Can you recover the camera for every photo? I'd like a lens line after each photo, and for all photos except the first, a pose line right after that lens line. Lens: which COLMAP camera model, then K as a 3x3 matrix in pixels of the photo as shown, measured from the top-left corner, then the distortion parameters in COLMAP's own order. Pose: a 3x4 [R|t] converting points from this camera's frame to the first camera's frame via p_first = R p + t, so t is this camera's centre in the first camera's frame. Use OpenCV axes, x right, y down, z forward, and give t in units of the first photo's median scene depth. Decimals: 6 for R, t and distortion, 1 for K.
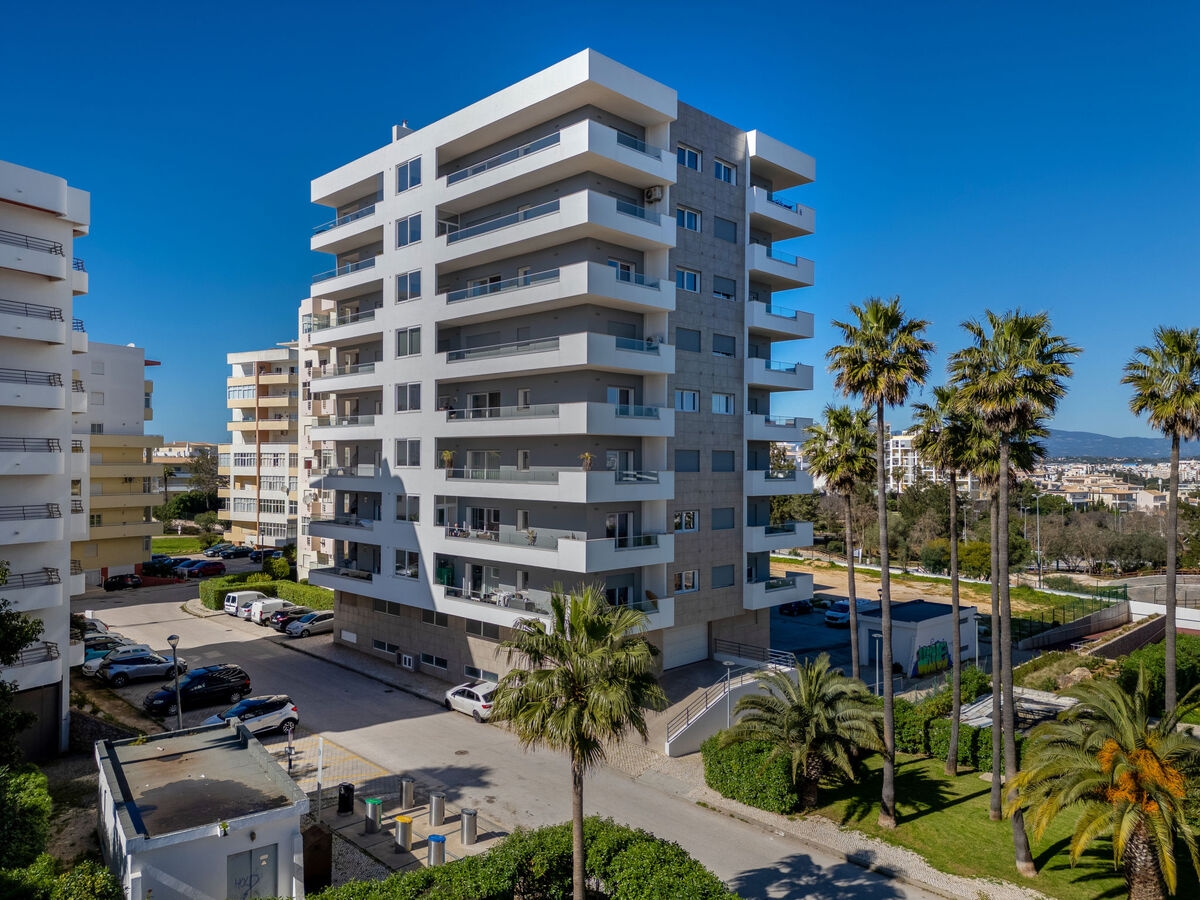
lens RADIAL K [[840.9, 0, 601.8], [0, 840.9, 429.3], [0, 0, 1]] dist [0.096530, -0.075065]
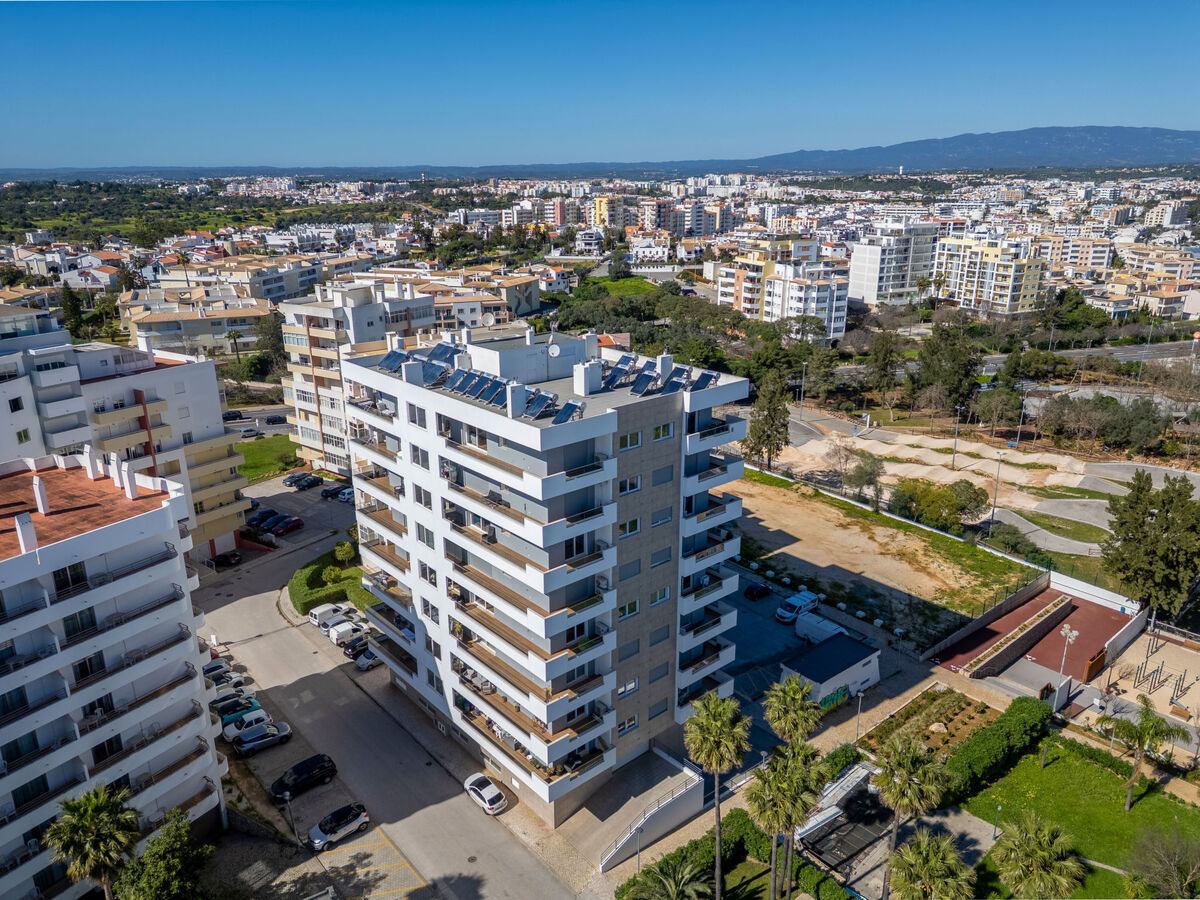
lens RADIAL K [[840.9, 0, 601.8], [0, 840.9, 429.3], [0, 0, 1]] dist [0.096530, -0.075065]
pose [[0.997945, 0.010943, -0.063138, 0.054033], [0.009377, 0.949765, 0.312822, -0.283718], [0.063390, -0.312771, 0.947711, -0.076872]]
